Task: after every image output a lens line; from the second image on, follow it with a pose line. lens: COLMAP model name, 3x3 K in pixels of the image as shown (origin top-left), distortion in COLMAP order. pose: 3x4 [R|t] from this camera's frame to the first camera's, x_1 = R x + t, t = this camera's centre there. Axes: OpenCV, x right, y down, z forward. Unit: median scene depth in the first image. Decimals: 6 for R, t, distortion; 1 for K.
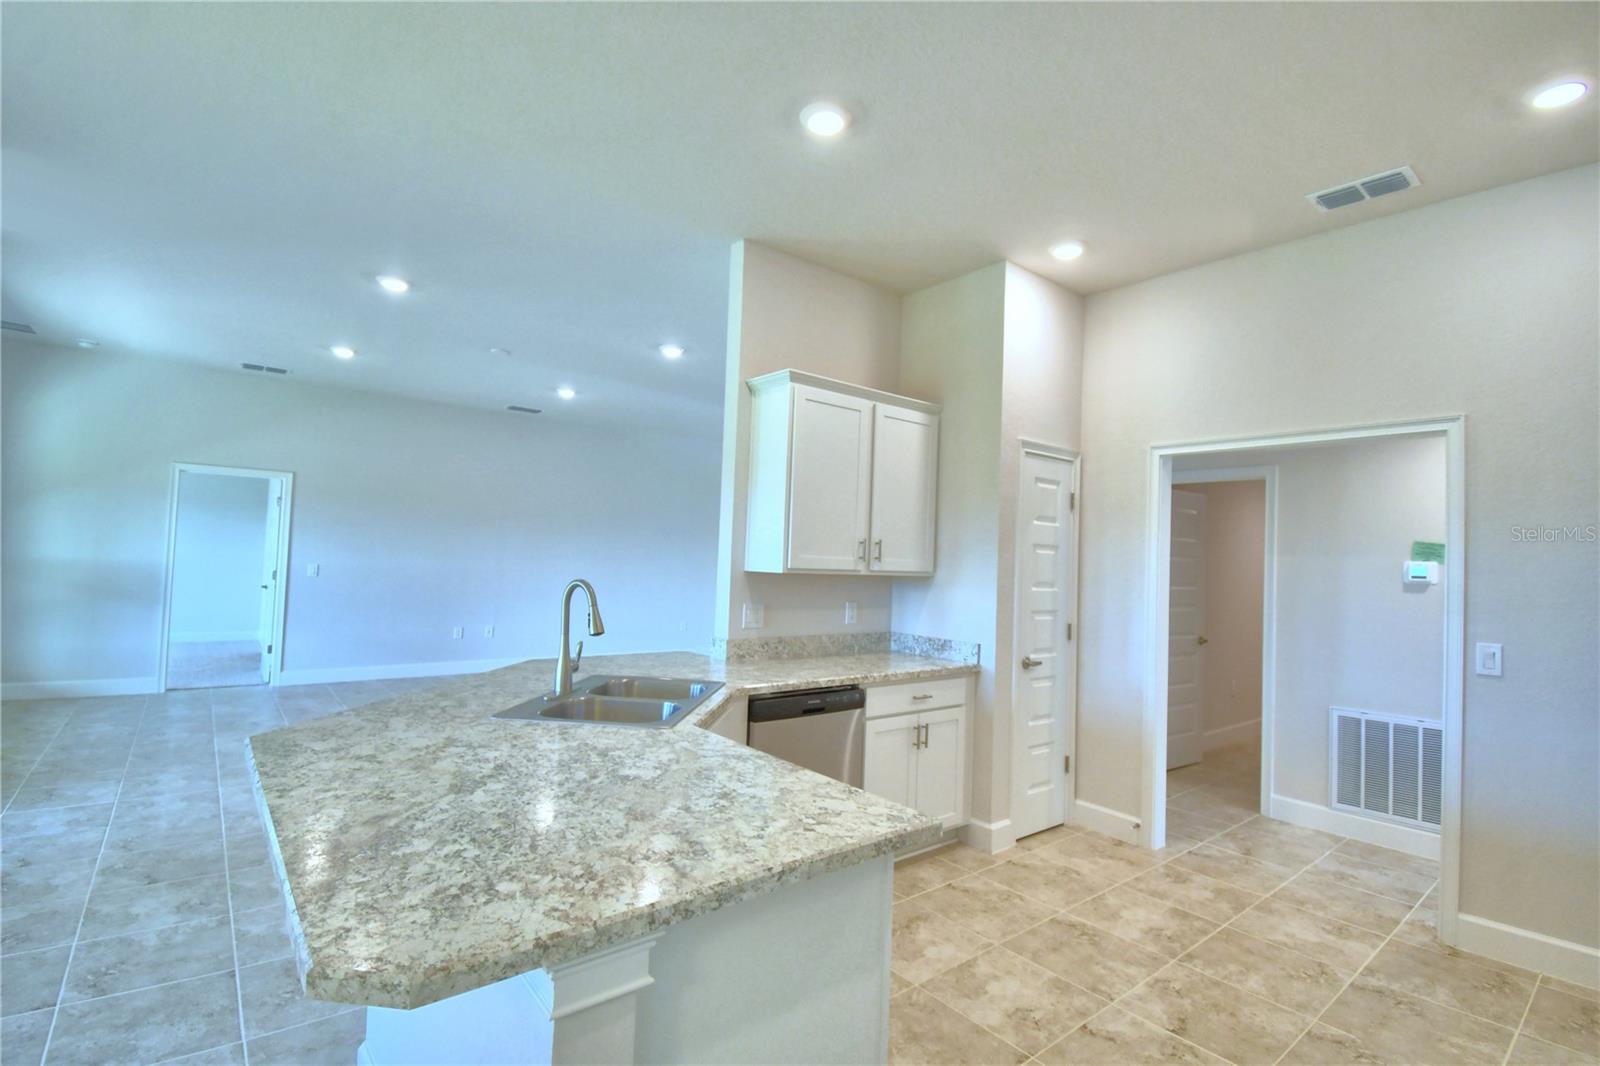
lens RADIAL K [[753.5, 0, 839.8], [0, 753.5, 535.7], [0, 0, 1]] dist [0.018852, -0.026729]
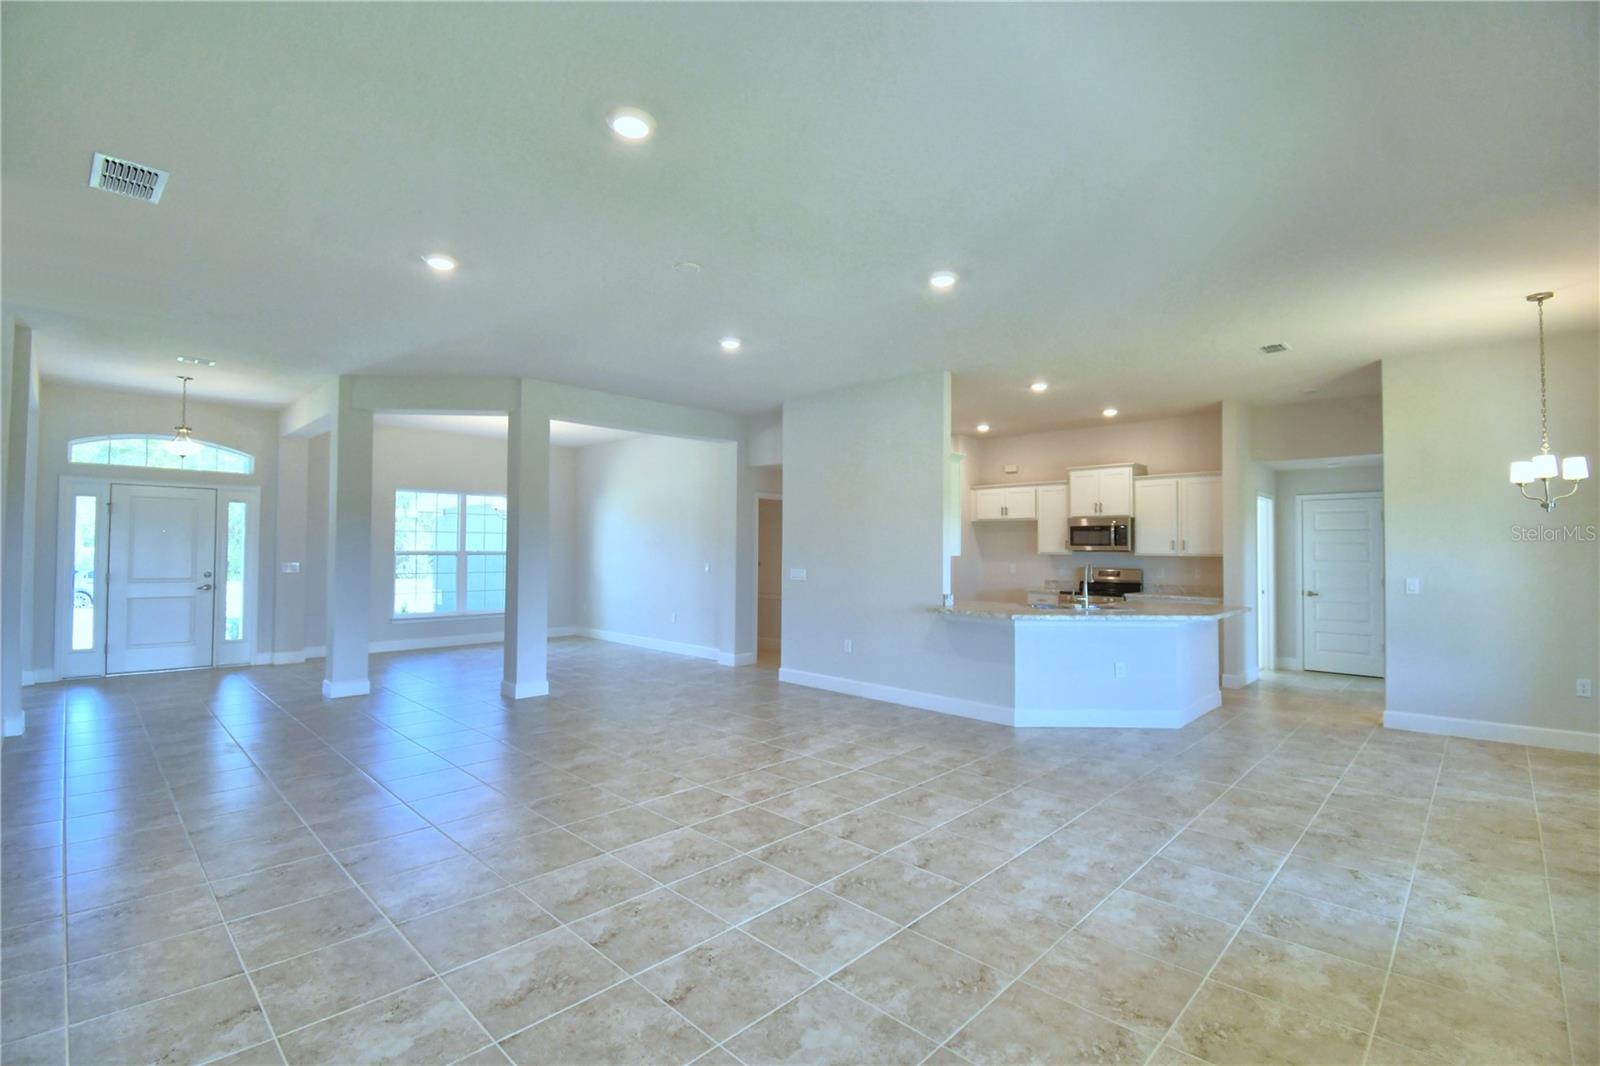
lens RADIAL K [[723.4, 0, 748.6], [0, 723.4, 537.2], [0, 0, 1]] dist [0.000001, -0.024329]
pose [[-0.053787, -0.030023, 0.998101, -2.194757], [-0.041903, 0.998735, 0.027784, -0.039091], [-0.997673, -0.040329, -0.054977, 1.863467]]
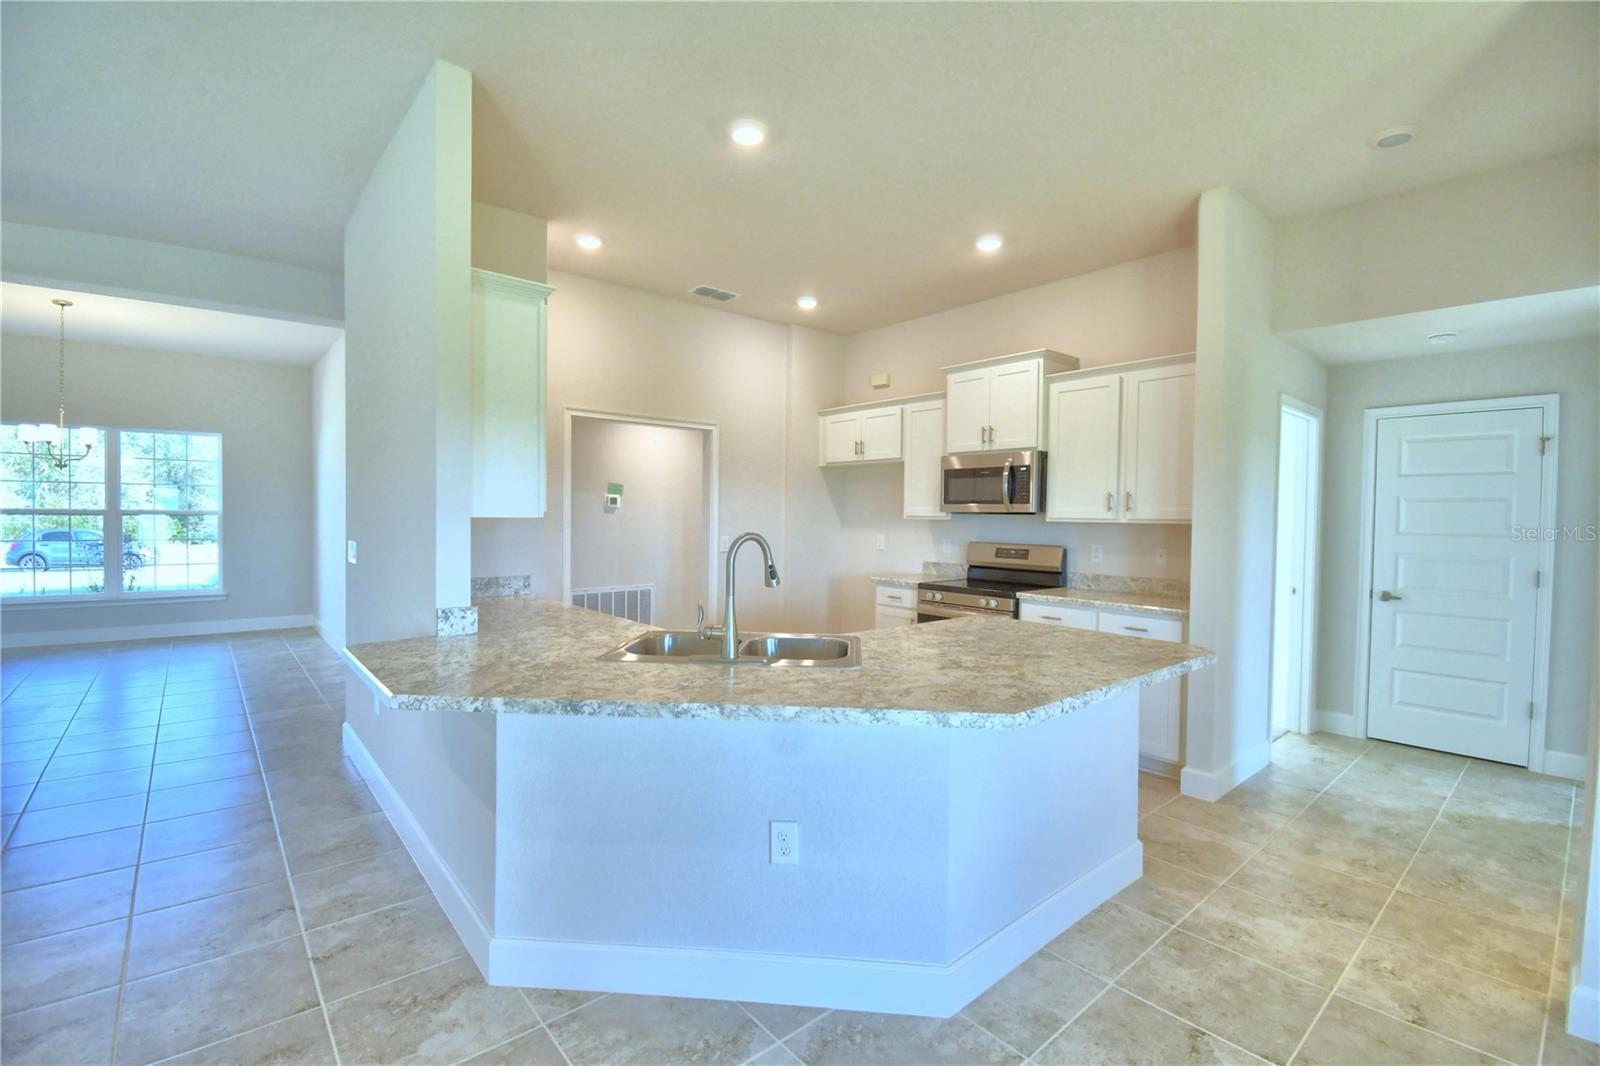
lens RADIAL K [[719.0, 0, 775.5], [0, 719.0, 535.7], [0, 0, 1]] dist [-0.001342, -0.014329]
pose [[0.028103, -0.068871, 0.997230, -1.045500], [-0.046108, 0.996473, 0.070118, -0.004138], [-0.998541, -0.047950, 0.024828, 0.763341]]
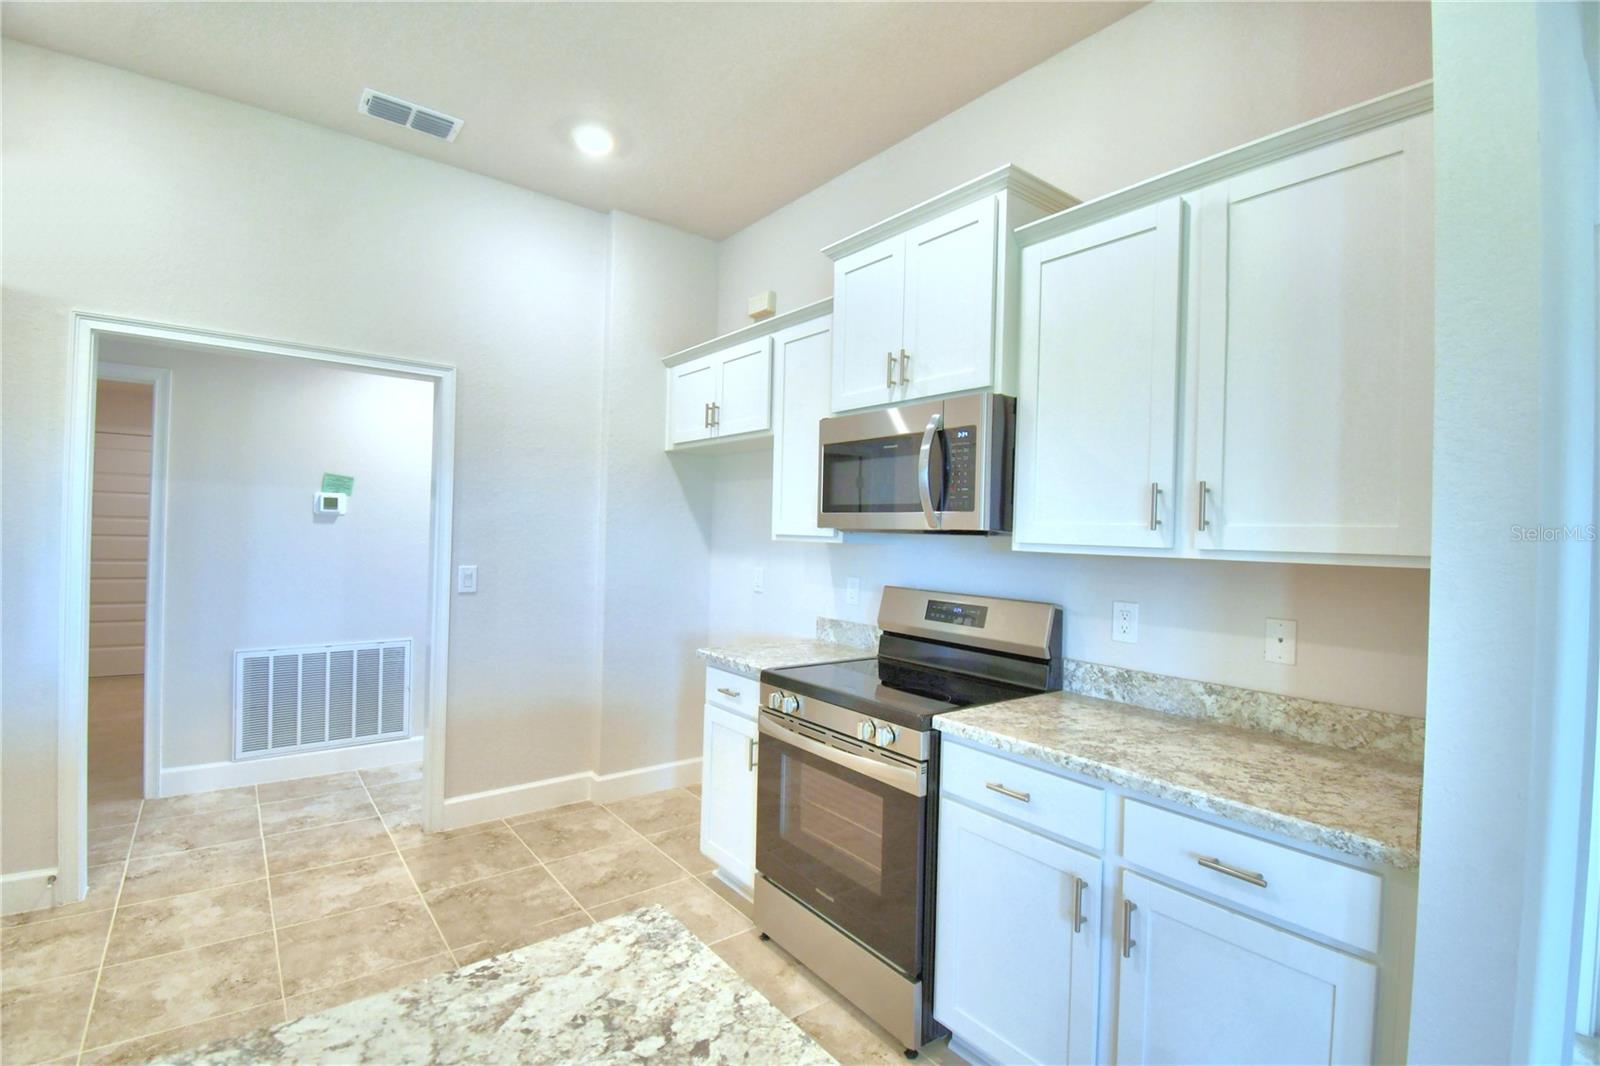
lens RADIAL K [[707.8, 0, 800.0], [0, 707.8, 533.0], [0, 0, 1]] dist [0.014230, -0.022255]
pose [[0.059566, -0.037015, 0.997538, -0.208626], [-0.061445, 0.997281, 0.040675, 0.013368], [-0.996331, -0.063717, 0.057129, 0.399383]]
